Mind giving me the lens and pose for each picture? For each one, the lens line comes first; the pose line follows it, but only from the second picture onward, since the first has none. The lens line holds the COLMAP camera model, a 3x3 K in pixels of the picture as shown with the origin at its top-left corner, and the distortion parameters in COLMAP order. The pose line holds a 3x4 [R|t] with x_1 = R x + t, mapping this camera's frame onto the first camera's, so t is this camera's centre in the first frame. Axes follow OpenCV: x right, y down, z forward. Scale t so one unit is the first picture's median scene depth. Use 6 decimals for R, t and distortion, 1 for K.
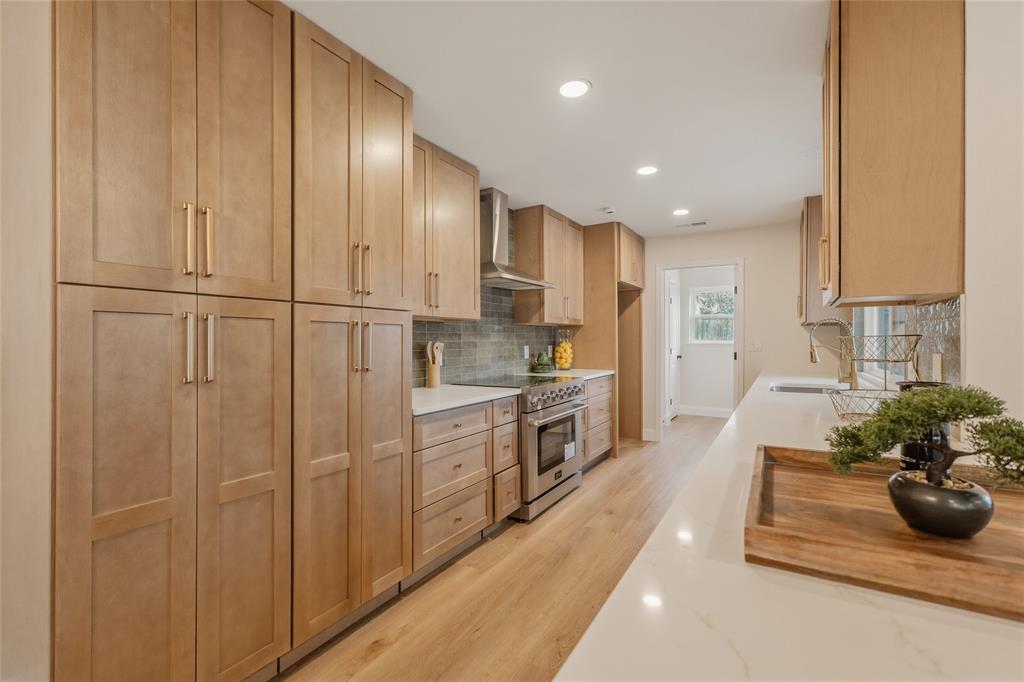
lens RADIAL K [[461.4, 0, 513.6], [0, 461.4, 336.0], [0, 0, 1]] dist [0.000867, 0.000533]
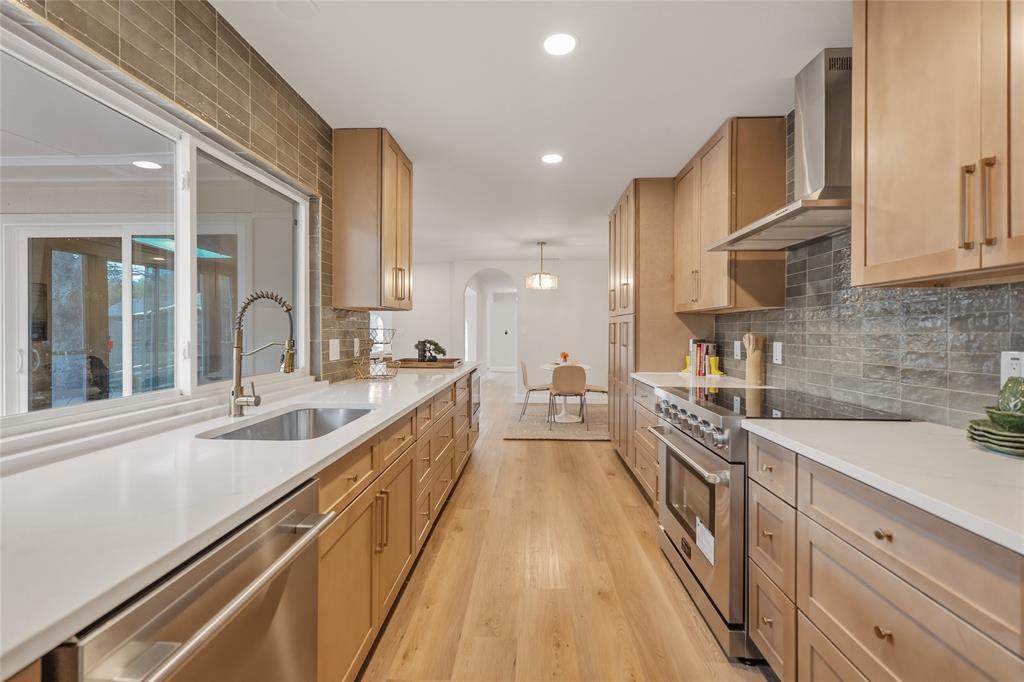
lens RADIAL K [[461.4, 0, 513.6], [0, 461.4, 336.0], [0, 0, 1]] dist [0.000867, 0.000533]
pose [[-0.879157, 0.002586, -0.476526, 0.578855], [-0.000154, 0.999984, 0.005711, 0.011919], [0.476533, 0.005095, -0.879142, 1.390306]]
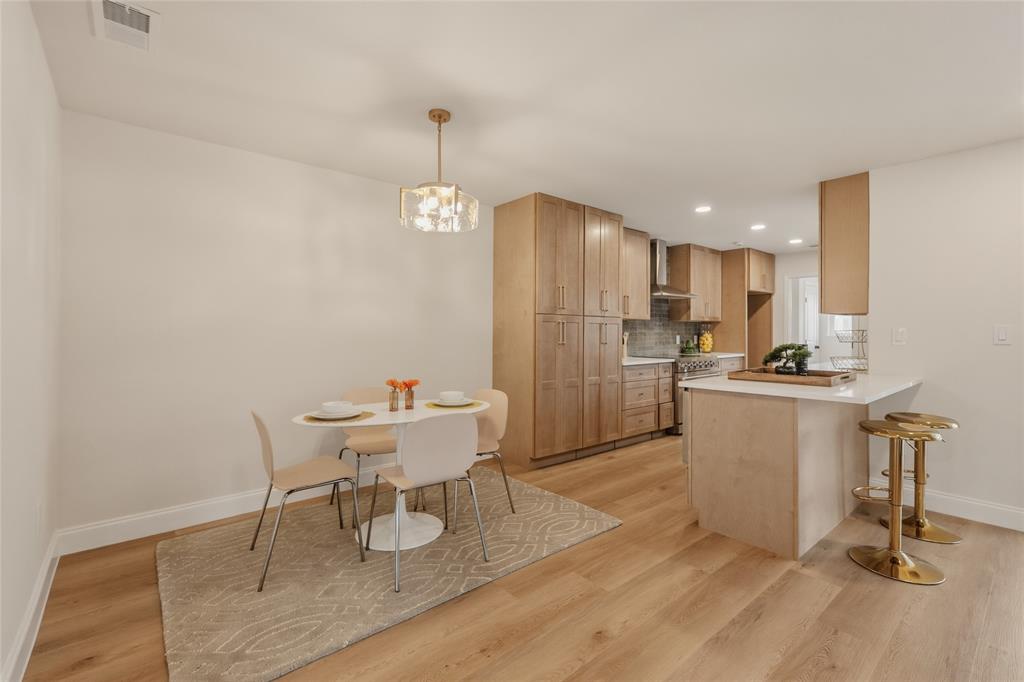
lens RADIAL K [[456.2, 0, 513.5], [0, 456.2, 326.1], [0, 0, 1]] dist [-0.002857, 0.000002]
pose [[0.949543, 0.005048, -0.313596, -0.019260], [-0.005987, 0.999980, -0.002032, -0.003409], [0.313579, 0.003807, 0.949554, -0.726751]]
